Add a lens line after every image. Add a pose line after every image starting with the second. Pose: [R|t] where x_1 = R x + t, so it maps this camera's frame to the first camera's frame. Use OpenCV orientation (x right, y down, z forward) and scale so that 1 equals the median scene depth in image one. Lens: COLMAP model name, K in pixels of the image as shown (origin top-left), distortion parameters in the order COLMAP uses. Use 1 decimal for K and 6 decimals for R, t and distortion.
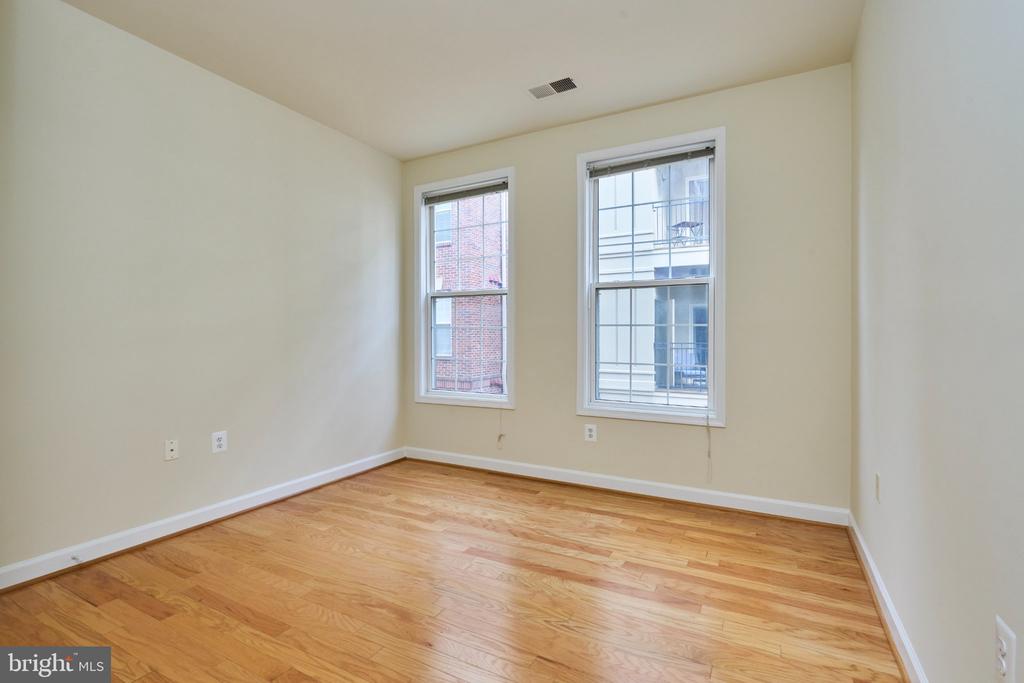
lens RADIAL K [[475.5, 0, 511.5], [0, 475.5, 337.3], [0, 0, 1]] dist [-0.017658, 0.004451]
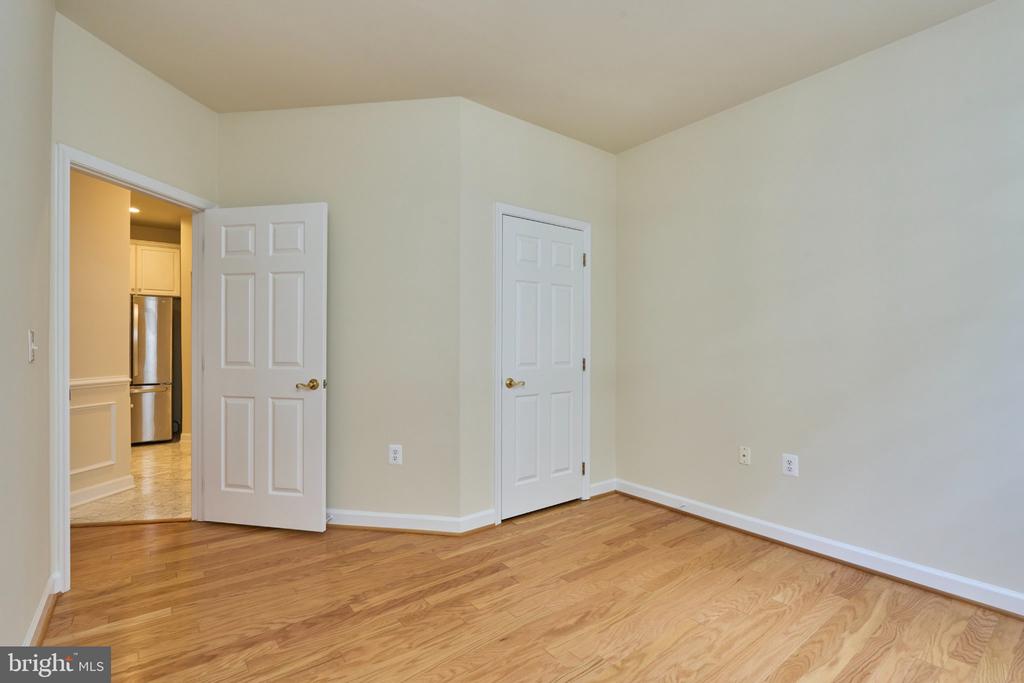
lens RADIAL K [[475.5, 0, 515.4], [0, 475.5, 343.7], [0, 0, 1]] dist [-0.017658, 0.004451]
pose [[-0.409454, -0.003169, -0.912325, 0.538606], [-0.003412, 0.999992, -0.001942, -0.024164], [0.912324, 0.002318, -0.409462, 0.967770]]
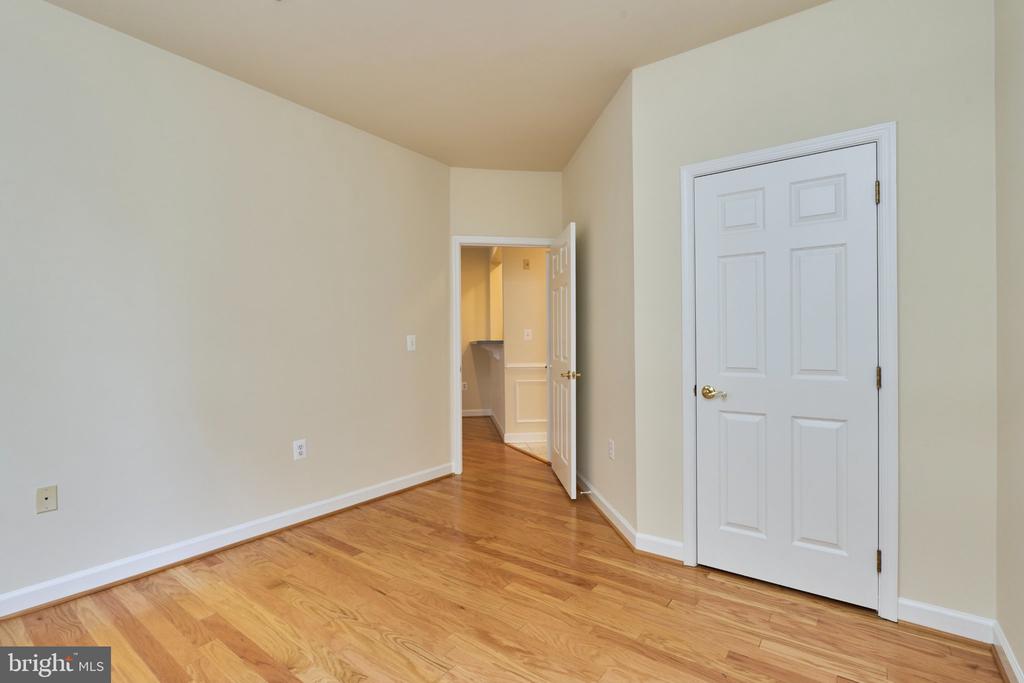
lens RADIAL K [[475.5, 0, 510.2], [0, 475.5, 347.8], [0, 0, 1]] dist [-0.017658, 0.004451]
pose [[-0.989266, -0.002673, 0.146100, -0.309332], [0.000166, 0.999811, 0.019418, -0.032514], [-0.146125, 0.019233, -0.989079, 1.432448]]
